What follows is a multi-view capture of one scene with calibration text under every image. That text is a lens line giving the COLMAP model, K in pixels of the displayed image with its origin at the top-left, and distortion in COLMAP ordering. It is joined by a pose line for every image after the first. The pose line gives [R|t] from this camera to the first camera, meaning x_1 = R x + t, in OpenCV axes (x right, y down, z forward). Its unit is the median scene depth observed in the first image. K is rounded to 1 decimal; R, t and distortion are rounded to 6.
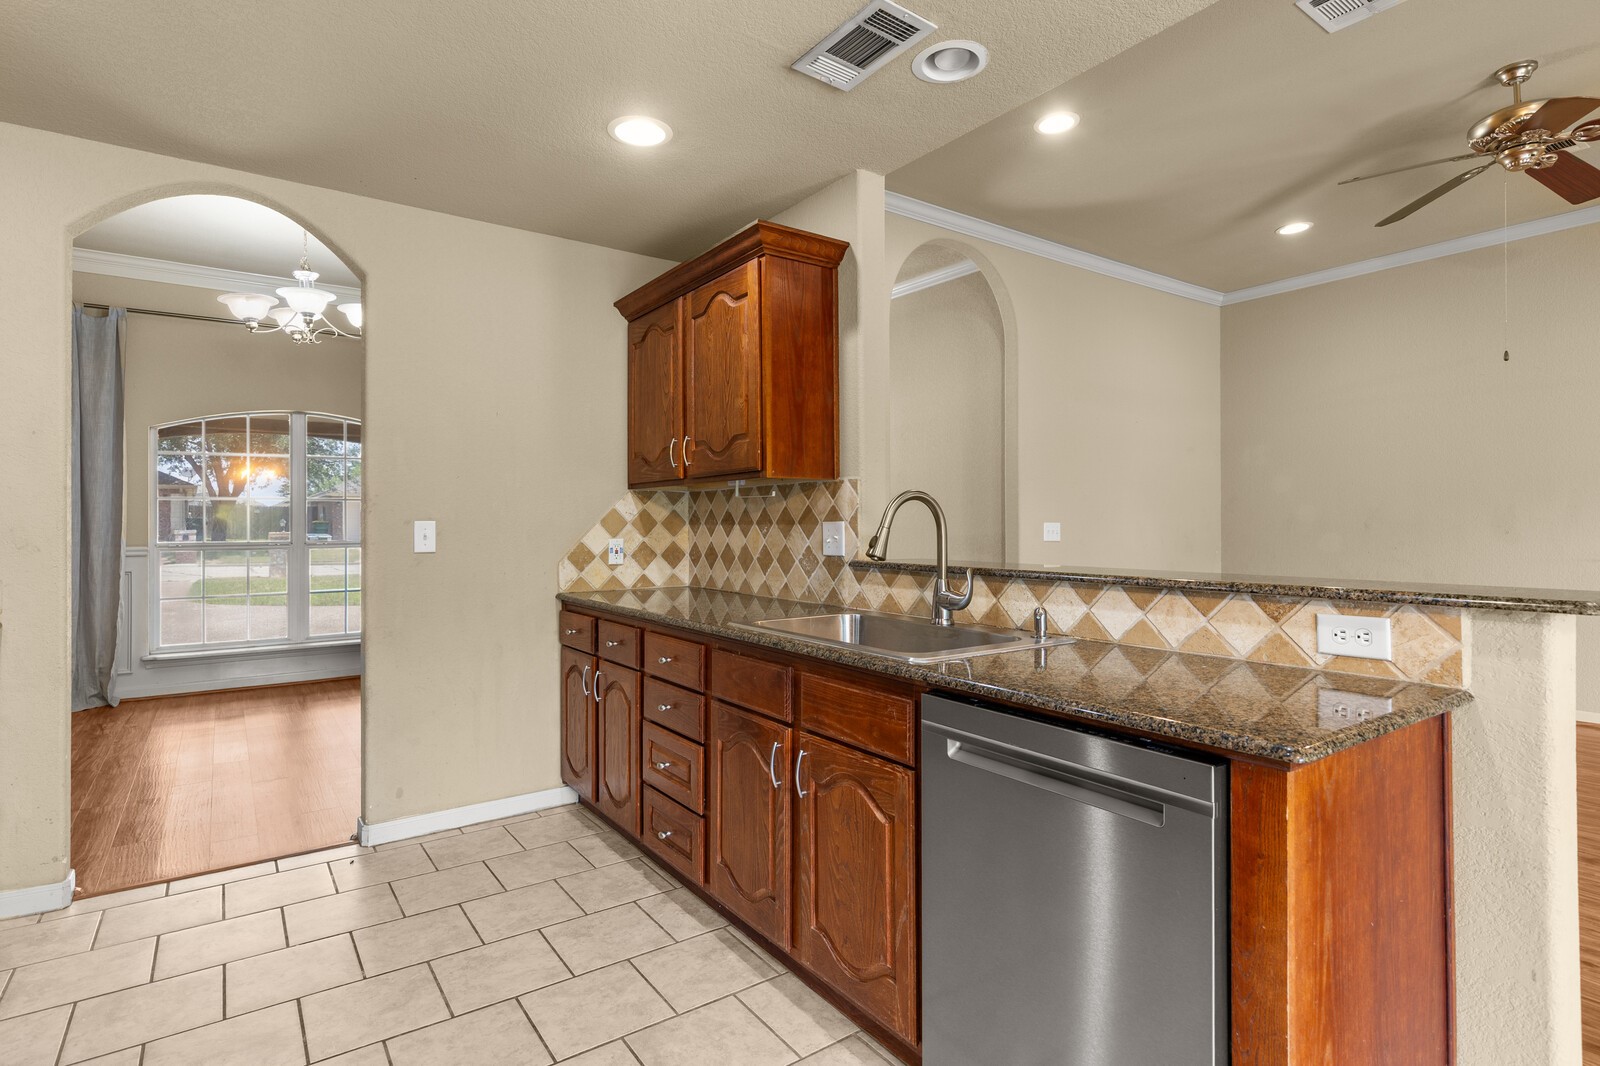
lens RADIAL K [[801.4, 0, 795.4], [0, 801.4, 520.8], [0, 0, 1]] dist [0.001387, -0.001428]
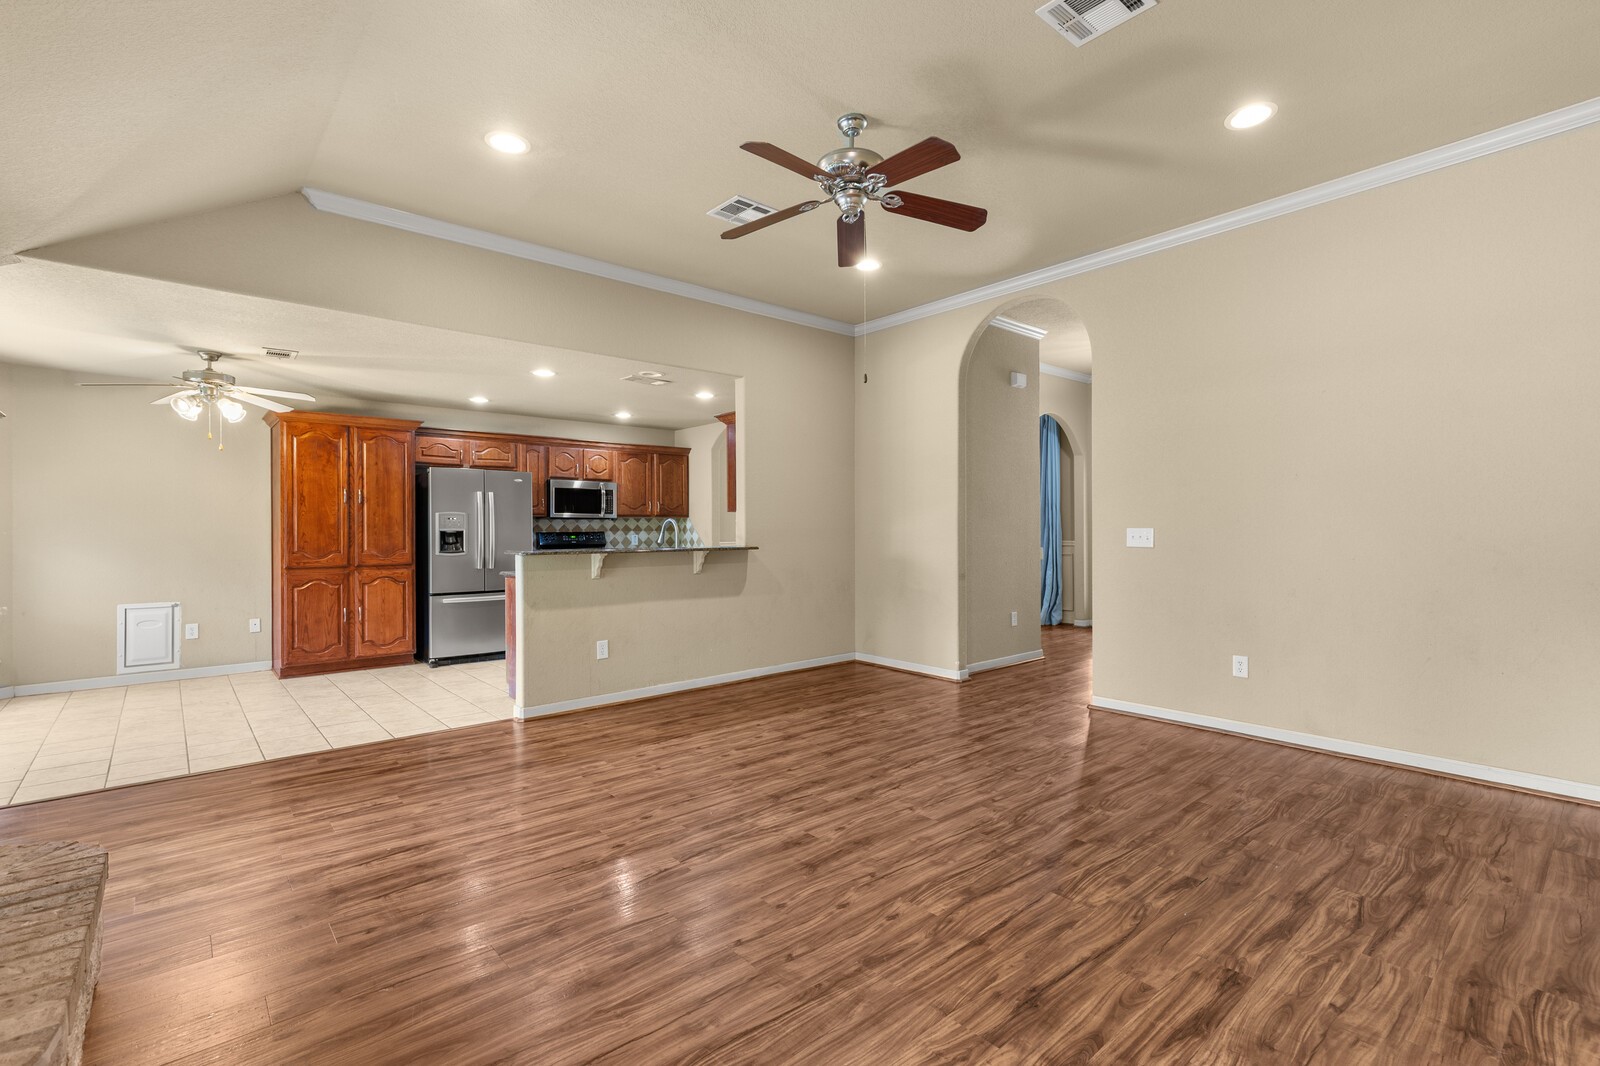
lens RADIAL K [[723.4, 0, 798.5], [0, 723.4, 528.9], [0, 0, 1]] dist [0.006268, -0.001363]
pose [[0.106320, -0.000145, -0.994332, 2.014687], [0.007907, 0.999968, 0.000700, -0.000699], [0.994301, -0.007936, 0.106318, 0.865649]]
